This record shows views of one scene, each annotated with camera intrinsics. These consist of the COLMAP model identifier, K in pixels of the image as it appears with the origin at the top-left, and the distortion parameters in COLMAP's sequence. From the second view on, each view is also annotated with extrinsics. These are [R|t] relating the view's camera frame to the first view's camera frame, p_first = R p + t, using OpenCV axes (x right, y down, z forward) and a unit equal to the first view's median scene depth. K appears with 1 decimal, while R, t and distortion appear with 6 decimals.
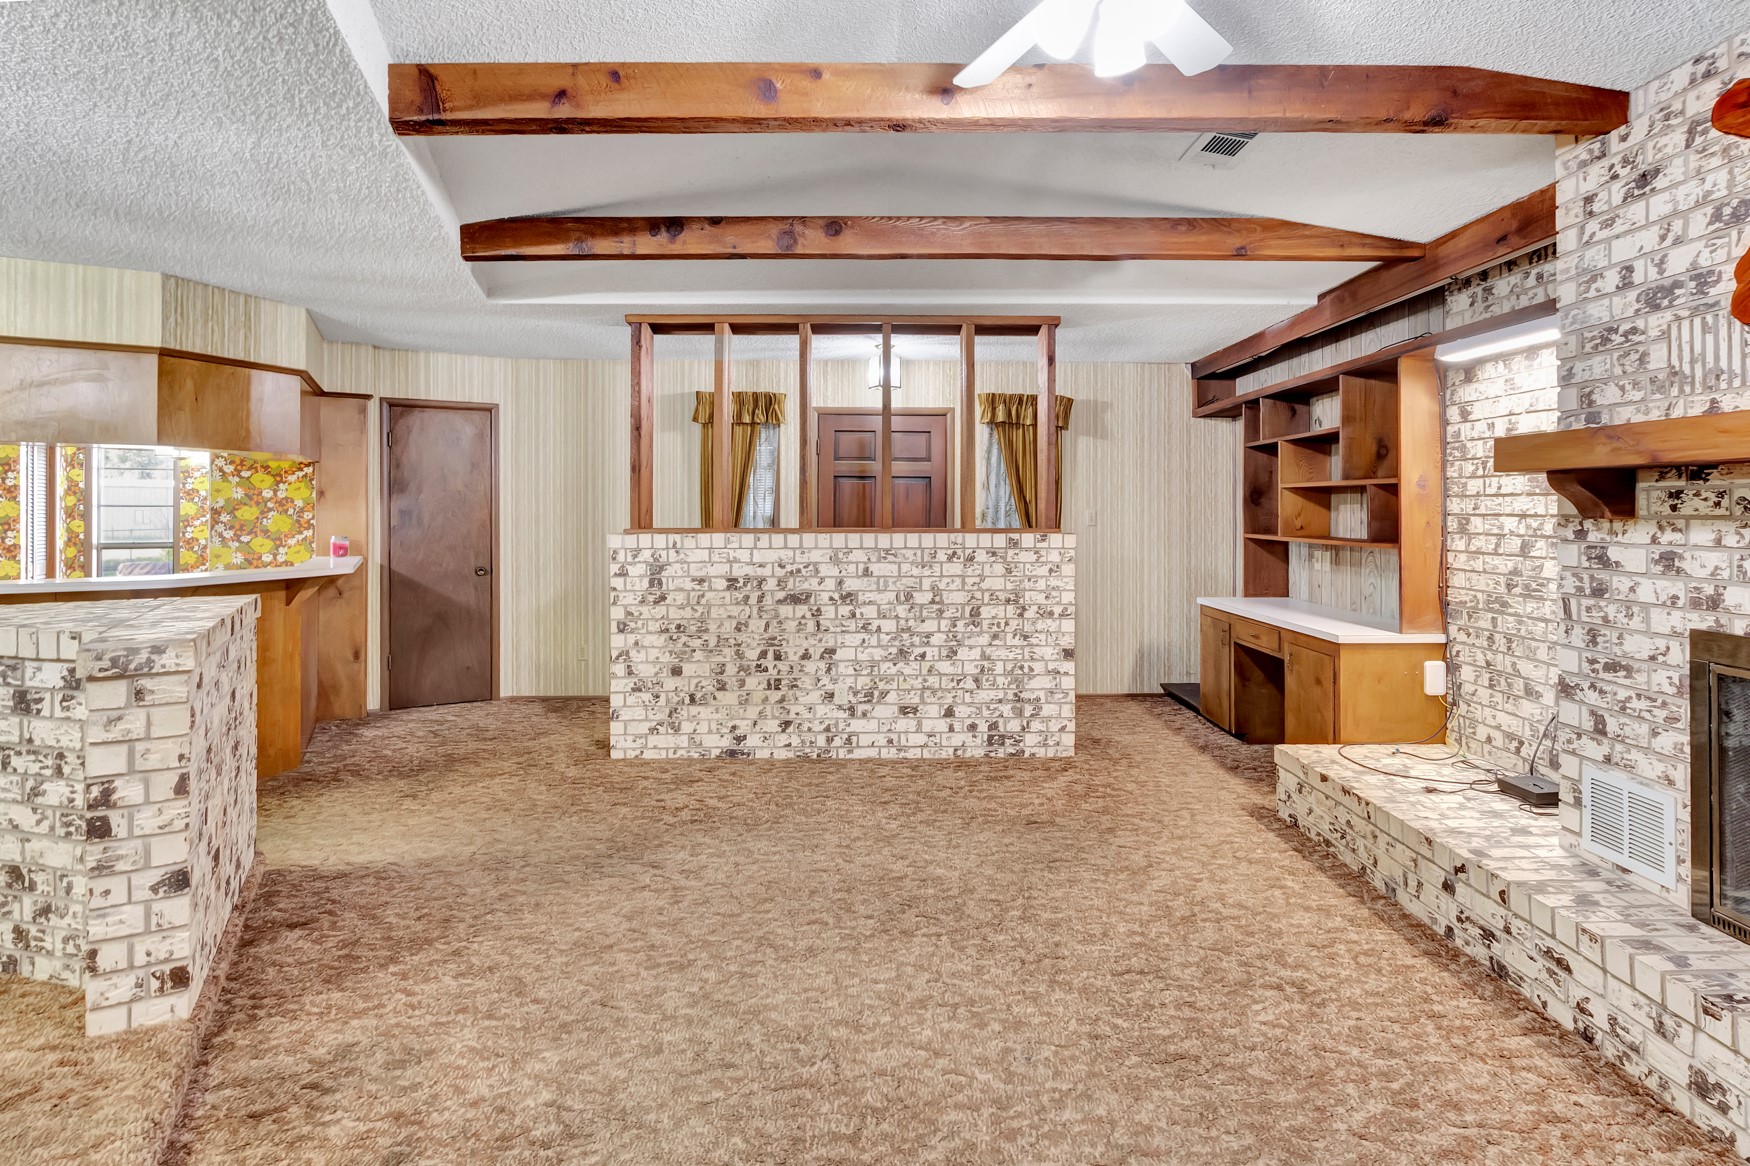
lens RADIAL K [[870.7, 0, 906.0], [0, 870.7, 474.2], [0, 0, 1]] dist [0.009178, -0.007846]
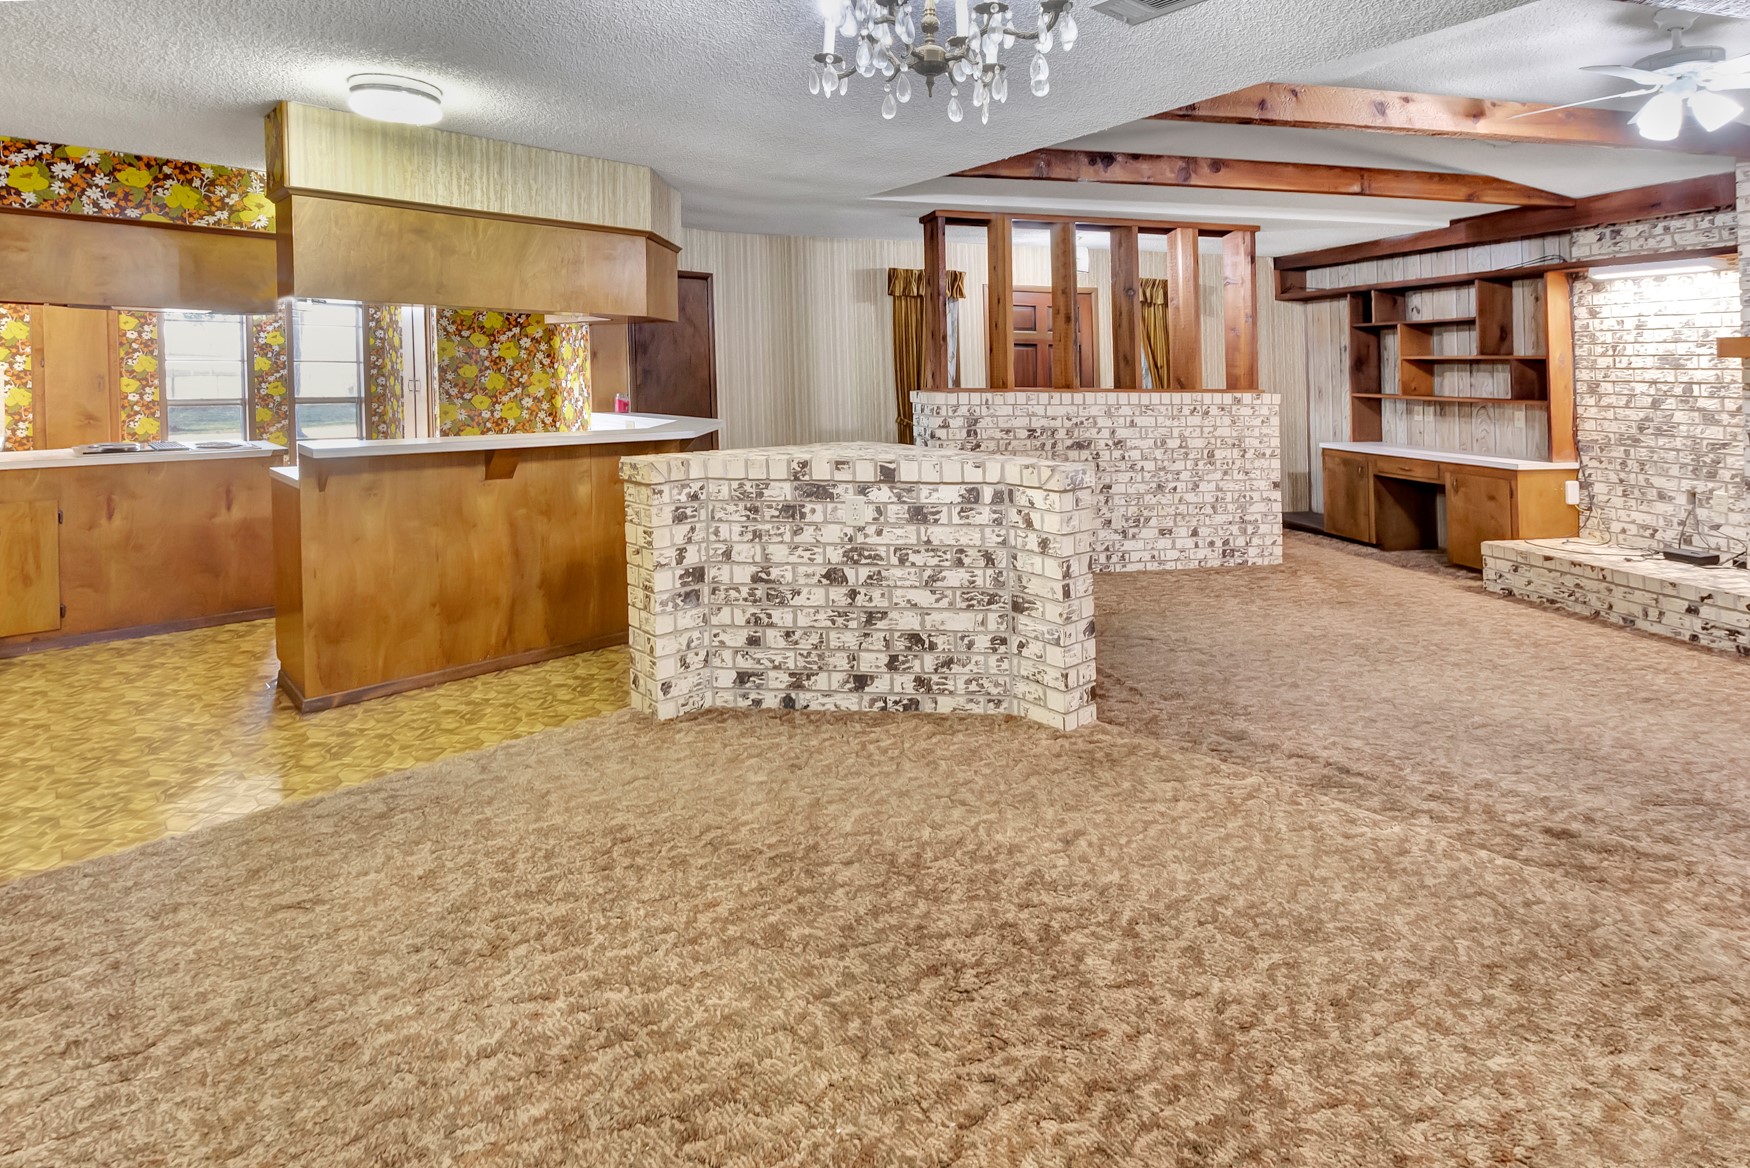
lens RADIAL K [[899.5, 0, 815.6], [0, 899.5, 317.6], [0, 0, 1]] dist [-0.001029, -0.003779]
pose [[0.982339, 0.017848, 0.186254, -0.842947], [-0.015453, 0.999778, -0.014303, -0.017068], [-0.186468, 0.011172, 0.982397, -0.222292]]
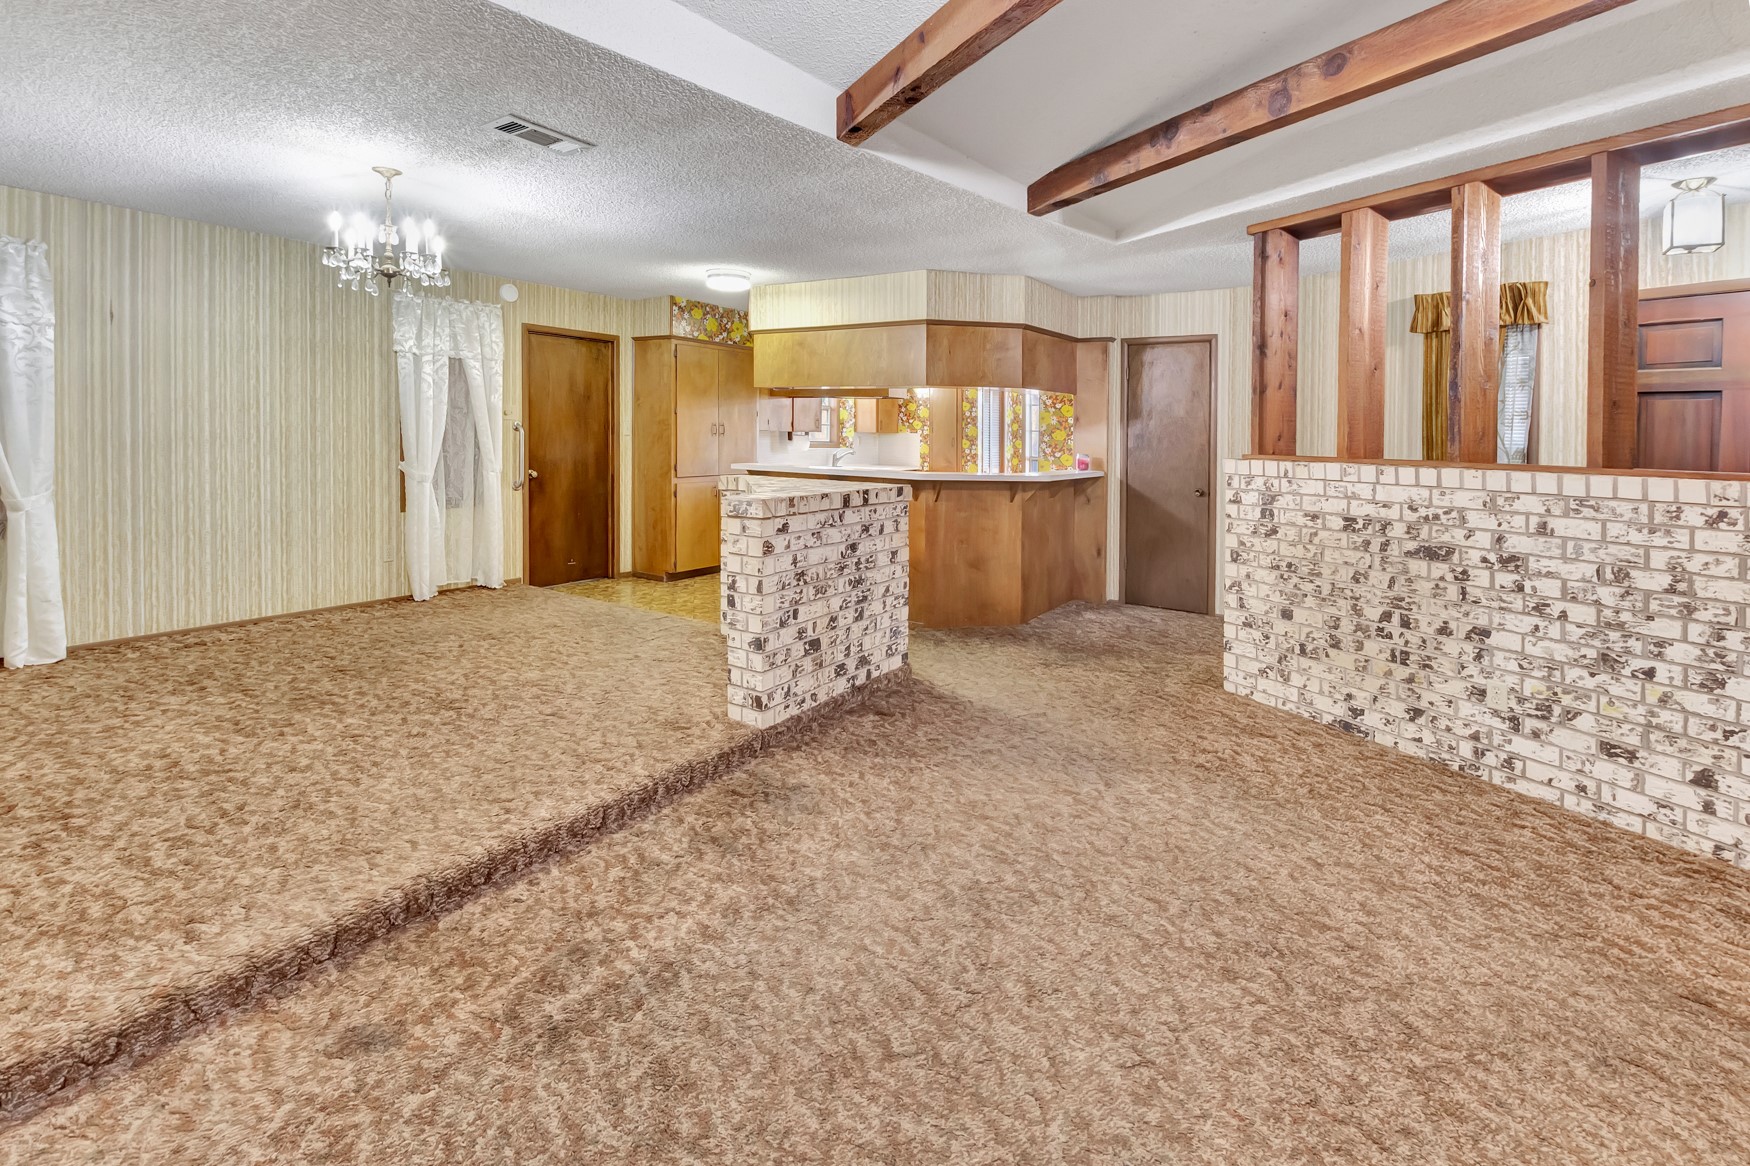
lens RADIAL K [[813.4, 0, 835.4], [0, 813.4, 425.7], [0, 0, 1]] dist [-0.000166, -0.000760]
pose [[0.427480, 0.003874, -0.904016, 0.333493], [0.012955, 0.999862, 0.010411, 0.019816], [0.903932, -0.016162, 0.427371, 0.256811]]
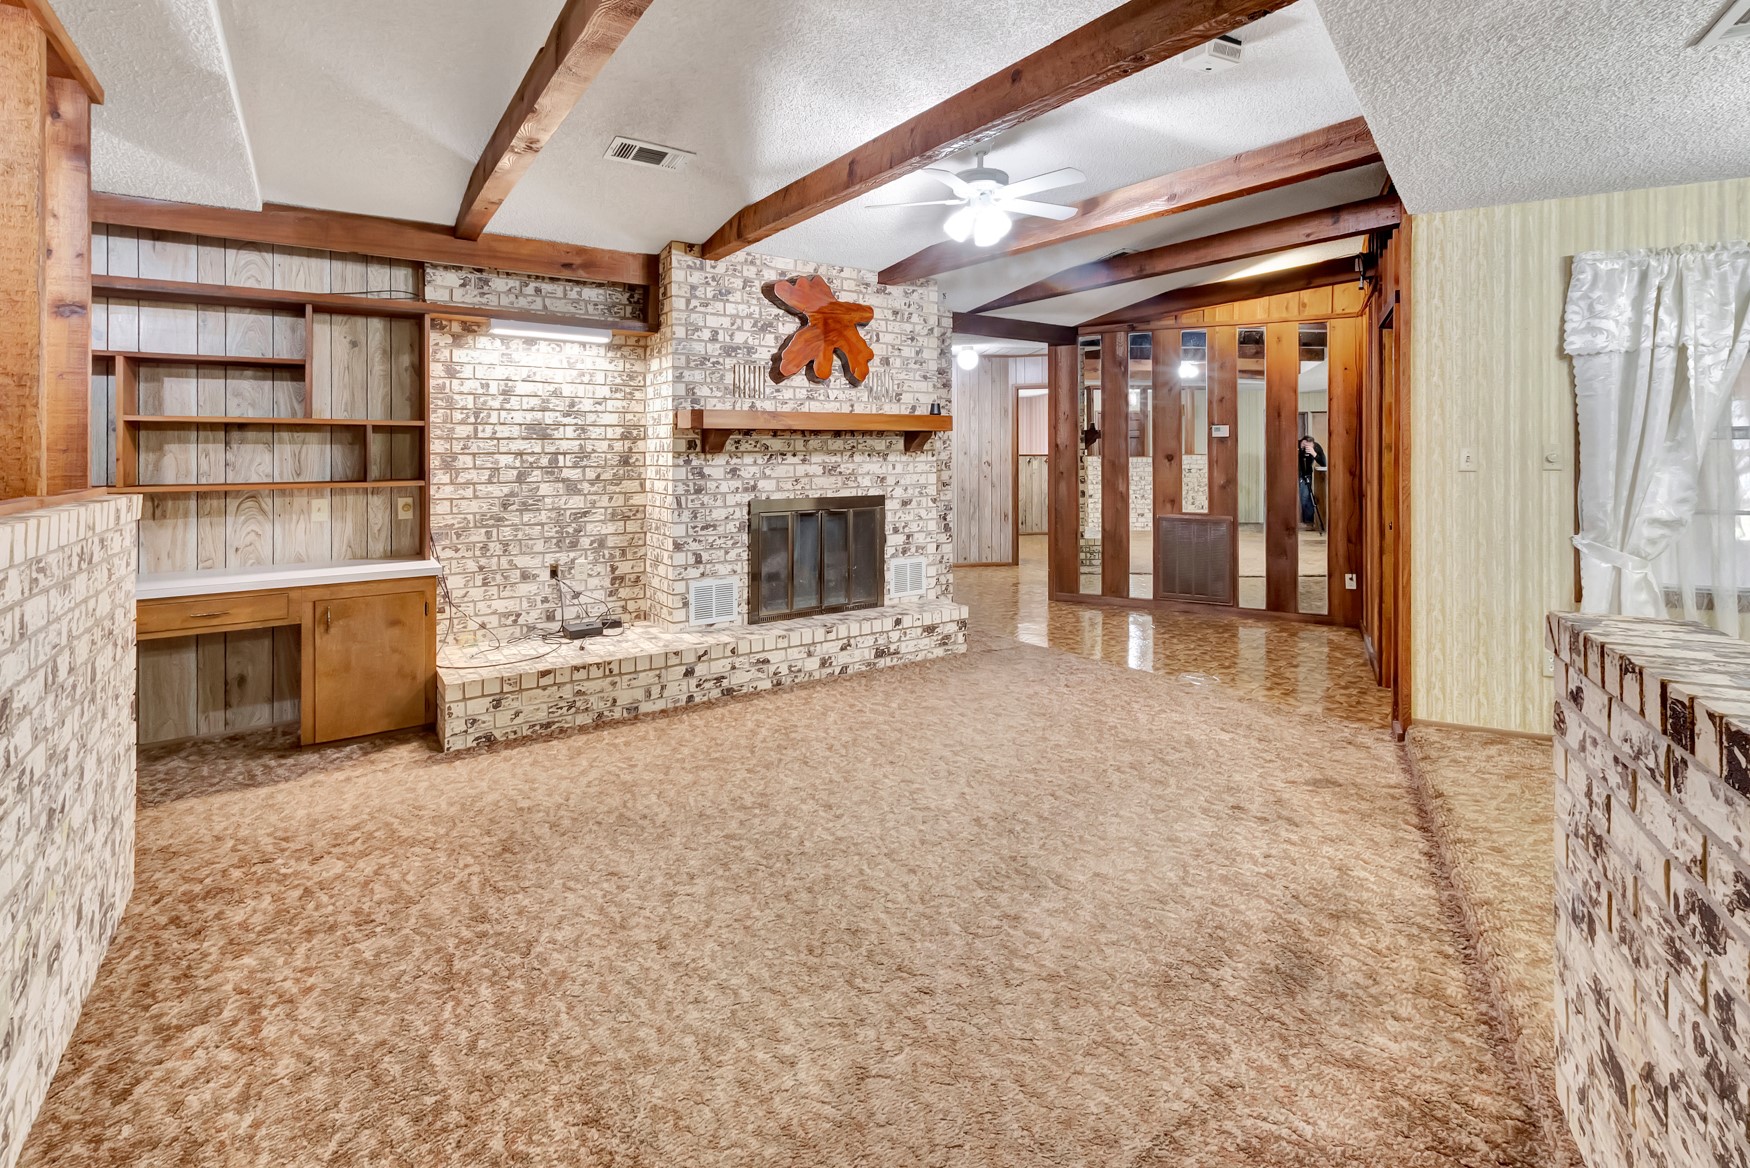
lens RADIAL K [[813.4, 0, 886.5], [0, 813.4, 427.2], [0, 0, 1]] dist [-0.000166, -0.000760]
pose [[-0.566316, 0.034033, 0.823485, -0.573663], [-0.026985, 0.997846, -0.059796, 0.054914], [-0.823746, -0.056085, -0.564177, 1.022021]]
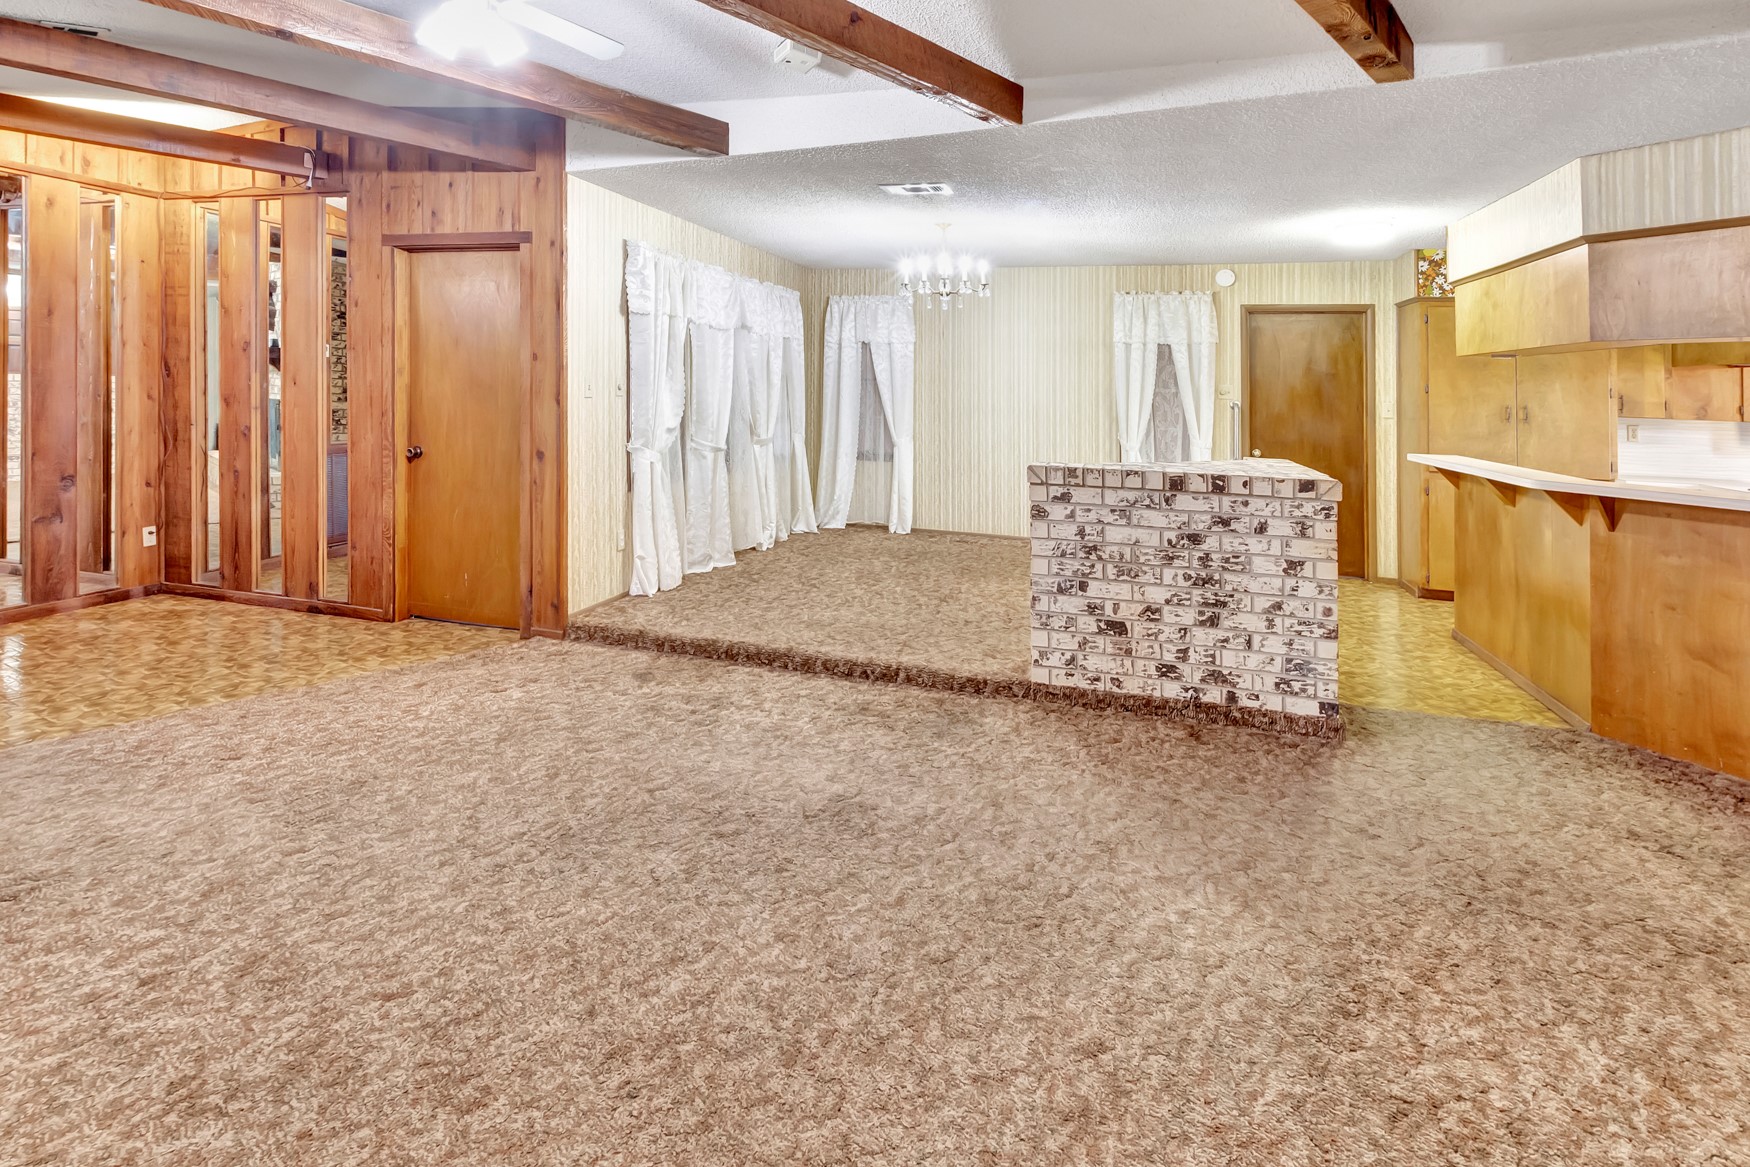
lens RADIAL K [[813.4, 0, 866.5], [0, 813.4, 407.6], [0, 0, 1]] dist [-0.000166, -0.000760]
pose [[-0.722188, -0.005621, -0.691674, 0.297740], [-0.002395, 0.999981, -0.005625, 0.044015], [0.691693, -0.002406, -0.722188, 1.039154]]
